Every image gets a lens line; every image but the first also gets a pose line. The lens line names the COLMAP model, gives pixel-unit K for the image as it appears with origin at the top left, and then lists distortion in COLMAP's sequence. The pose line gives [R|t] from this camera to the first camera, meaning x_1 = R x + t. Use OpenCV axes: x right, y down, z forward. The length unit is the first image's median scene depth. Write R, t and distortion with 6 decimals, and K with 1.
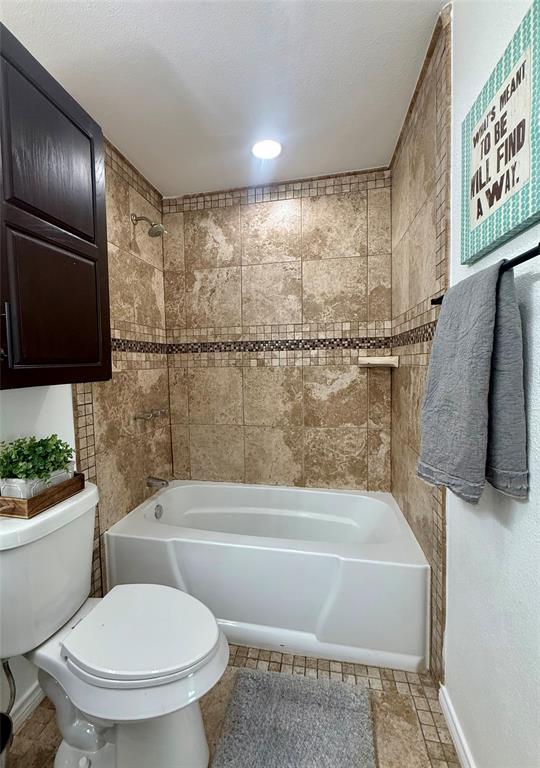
lens RADIAL K [[337.2, 0, 257.4], [0, 337.2, 383.1], [0, 0, 1]] dist [0.001087, 0.000070]
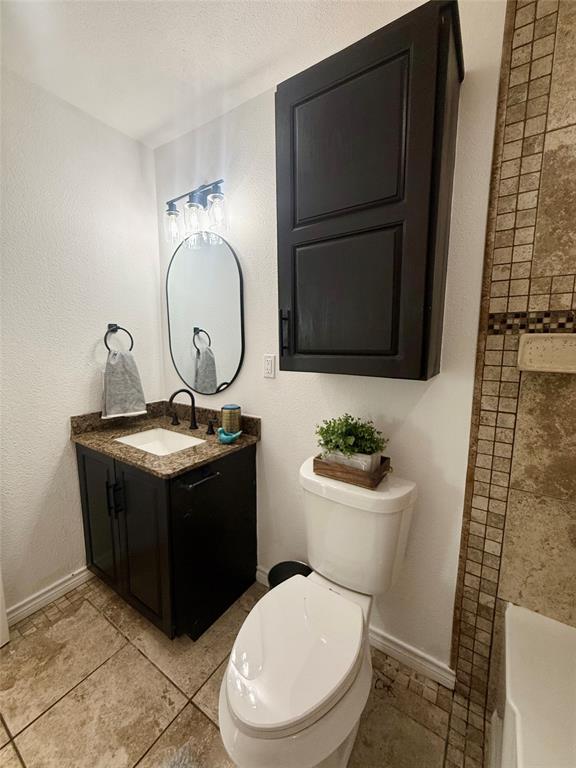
lens RADIAL K [[310.5, 0, 288.0], [0, 310.5, 384.0], [0, 0, 1]] dist [-0.001349, -0.000006]
pose [[-0.389076, 0.141424, -0.910285, 0.170543], [-0.053452, 0.983015, 0.175570, -0.059107], [0.919654, 0.116966, -0.374908, 0.576397]]
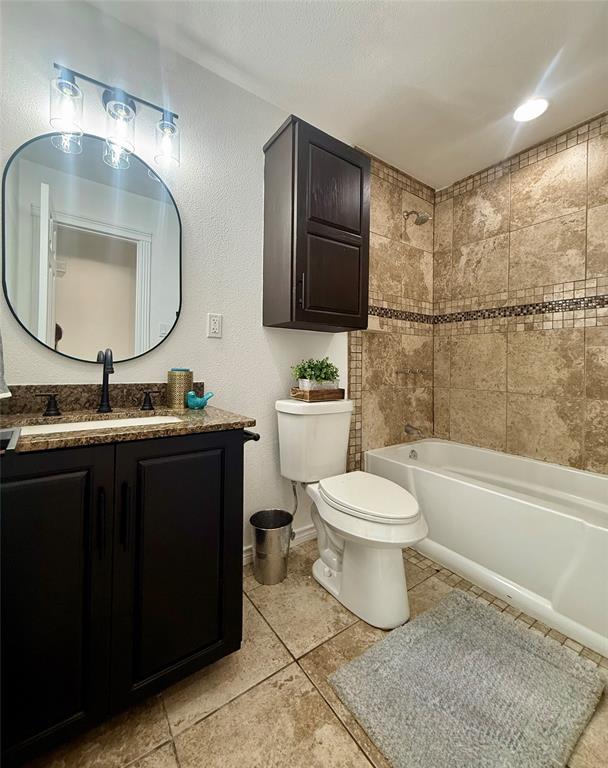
lens RADIAL K [[333.1, 0, 304.4], [0, 333.1, 361.3], [0, 0, 1]] dist [-0.000184, 0.000037]
pose [[0.732829, 0.020307, -0.680109, 0.188850], [-0.065518, 0.997016, -0.040828, 0.117618], [0.677251, 0.074479, 0.731973, -0.108177]]
